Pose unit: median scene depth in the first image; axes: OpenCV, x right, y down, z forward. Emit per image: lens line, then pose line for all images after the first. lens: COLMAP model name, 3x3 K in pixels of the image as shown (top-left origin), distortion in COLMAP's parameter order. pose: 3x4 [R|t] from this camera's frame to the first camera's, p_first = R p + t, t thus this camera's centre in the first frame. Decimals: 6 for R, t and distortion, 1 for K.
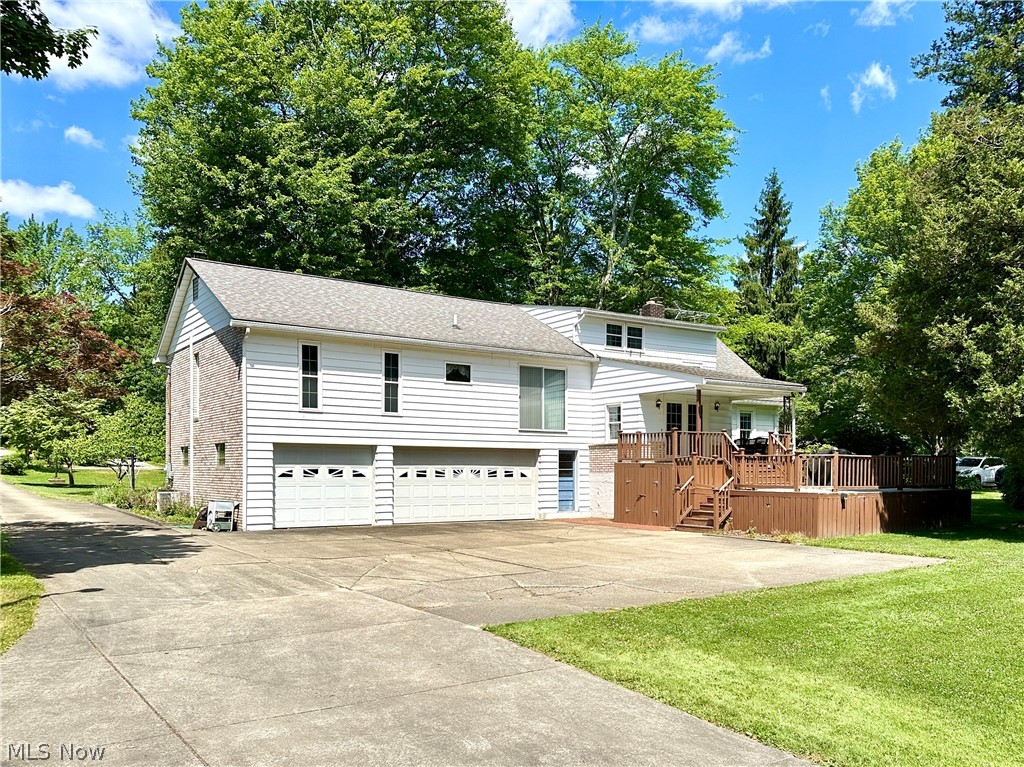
lens RADIAL K [[838.1, 0, 512.0], [0, 838.1, 383.5], [0, 0, 1]] dist [0.016101, 0.001366]
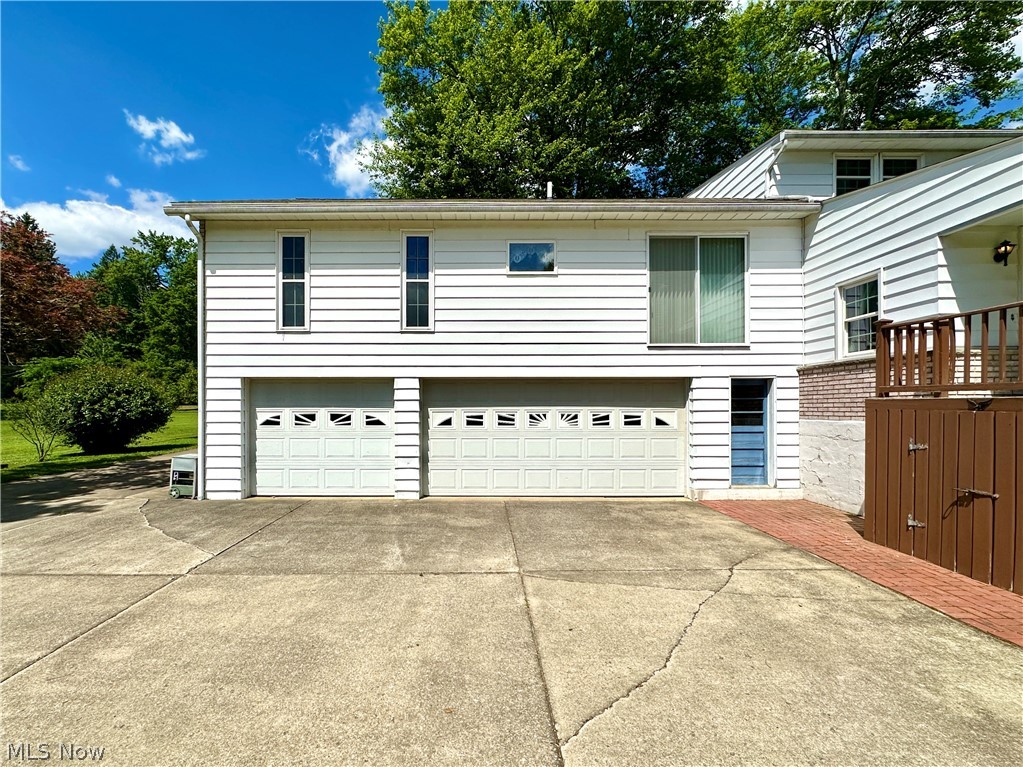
lens RADIAL K [[409.8, 0, 506.6], [0, 409.8, 400.0], [0, 0, 1]] dist [-0.000552, 0.000125]
pose [[0.846125, -0.014500, -0.532788, 0.078082], [0.060255, 0.995824, 0.068590, 0.068902], [0.529568, -0.090138, 0.843465, 0.717304]]
